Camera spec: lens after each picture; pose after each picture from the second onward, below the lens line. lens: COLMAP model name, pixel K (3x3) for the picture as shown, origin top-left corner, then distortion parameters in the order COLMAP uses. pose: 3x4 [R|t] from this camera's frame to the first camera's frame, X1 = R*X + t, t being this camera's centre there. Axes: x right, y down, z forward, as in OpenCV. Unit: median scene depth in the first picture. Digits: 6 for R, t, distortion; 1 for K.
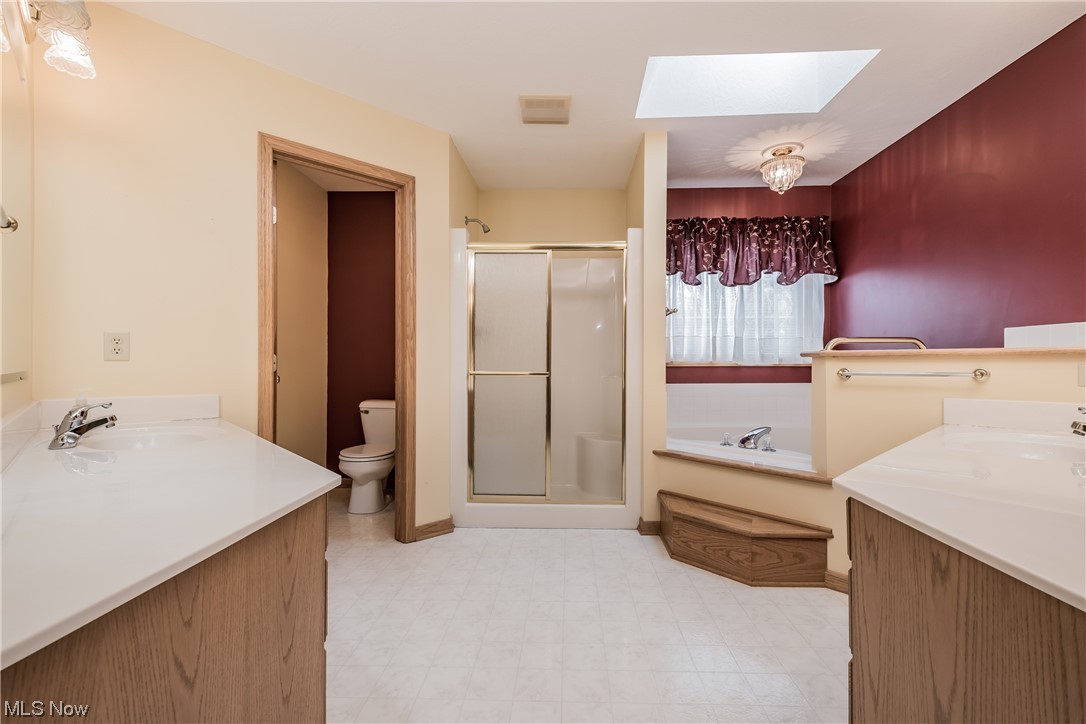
lens RADIAL K [[467.0, 0, 538.6], [0, 467.0, 356.8], [0, 0, 1]] dist [0.006091, -0.000150]
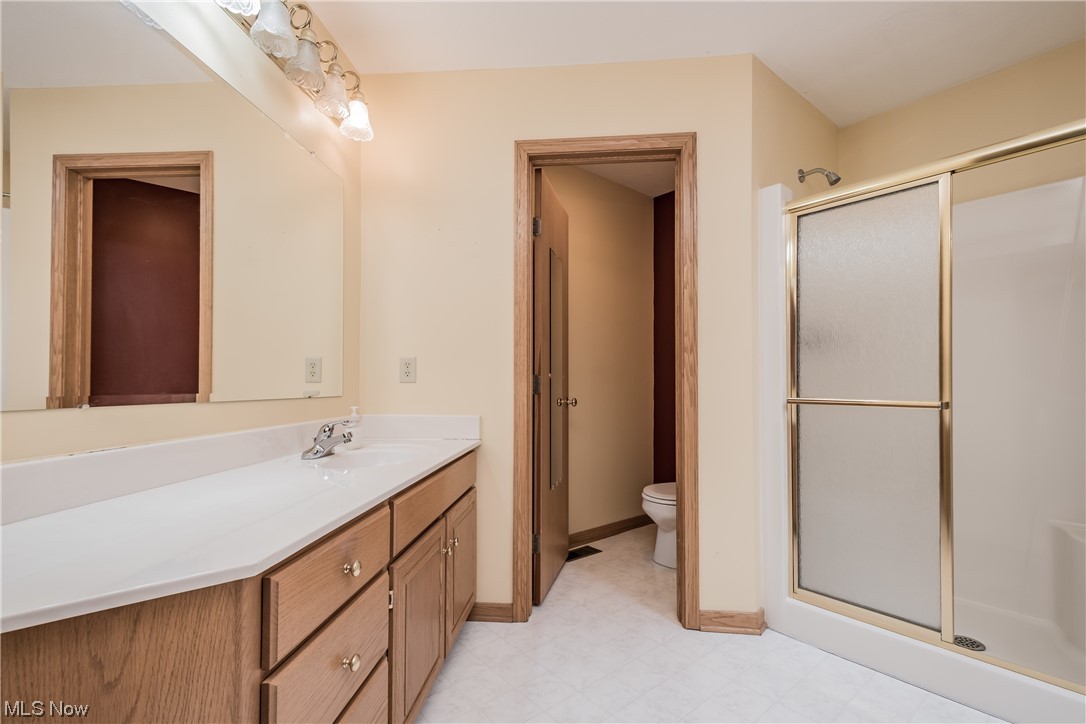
lens RADIAL K [[477.1, 0, 544.1], [0, 477.1, 375.9], [0, 0, 1]] dist [0.010110, -0.000237]
pose [[0.685500, -0.014200, -0.727934, 0.120116], [0.008837, 0.999898, -0.011183, 0.005963], [0.728019, 0.001233, 0.685556, 0.320150]]
